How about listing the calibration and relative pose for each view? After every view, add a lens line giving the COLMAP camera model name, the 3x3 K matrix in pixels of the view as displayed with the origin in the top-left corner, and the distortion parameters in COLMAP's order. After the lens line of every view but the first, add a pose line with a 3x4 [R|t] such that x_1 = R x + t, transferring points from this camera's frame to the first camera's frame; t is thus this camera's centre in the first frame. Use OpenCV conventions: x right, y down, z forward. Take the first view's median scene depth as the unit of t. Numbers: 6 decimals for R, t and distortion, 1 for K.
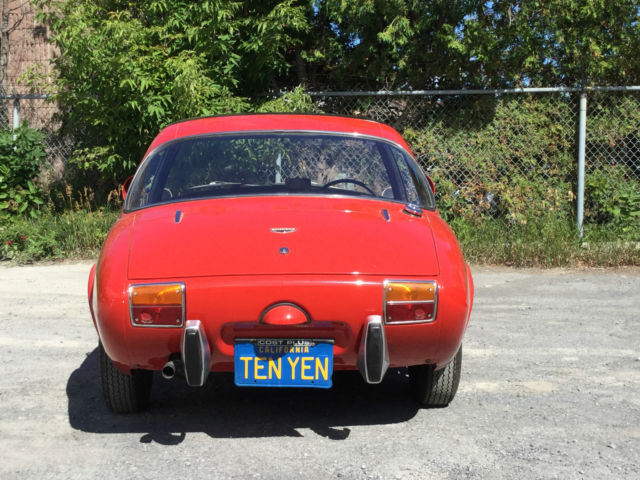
lens RADIAL K [[977.3, 0, 326.1], [0, 977.3, 232.2], [0, 0, 1]] dist [0.155781, -0.134328]
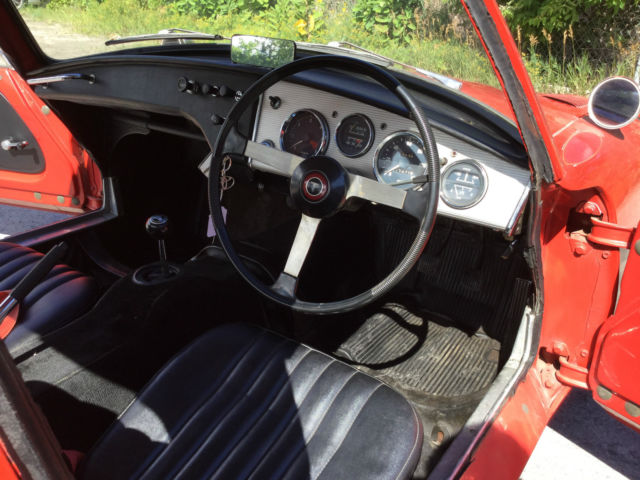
lens RADIAL K [[572.3, 0, 320.0], [0, 572.3, 240.0], [0, 0, 1]] dist [0.151405, -0.293275]
pose [[0.782659, 0.270222, -0.560736, 0.060401], [-0.071706, 0.933996, 0.350013, -0.031268], [0.618307, -0.233732, 0.750377, 0.427683]]
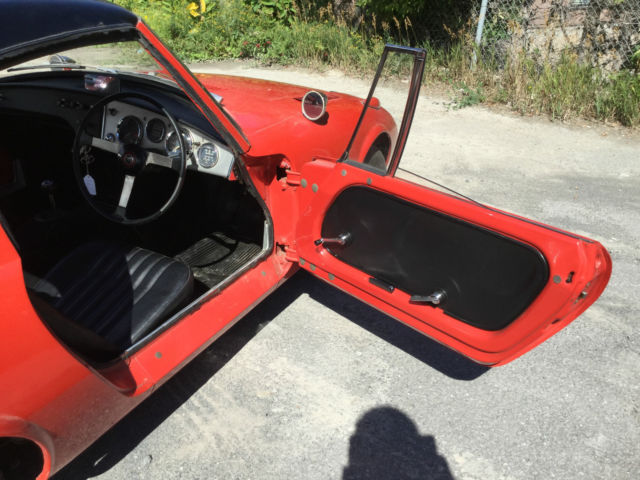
lens RADIAL K [[575.5, 0, 326.7], [0, 575.5, 233.6], [0, 0, 1]] dist [0.085389, -0.171195]
pose [[0.864472, 0.242751, -0.440182, 0.143857], [-0.063995, 0.921689, 0.382614, -0.058664], [0.498591, -0.302590, 0.812309, 0.375742]]
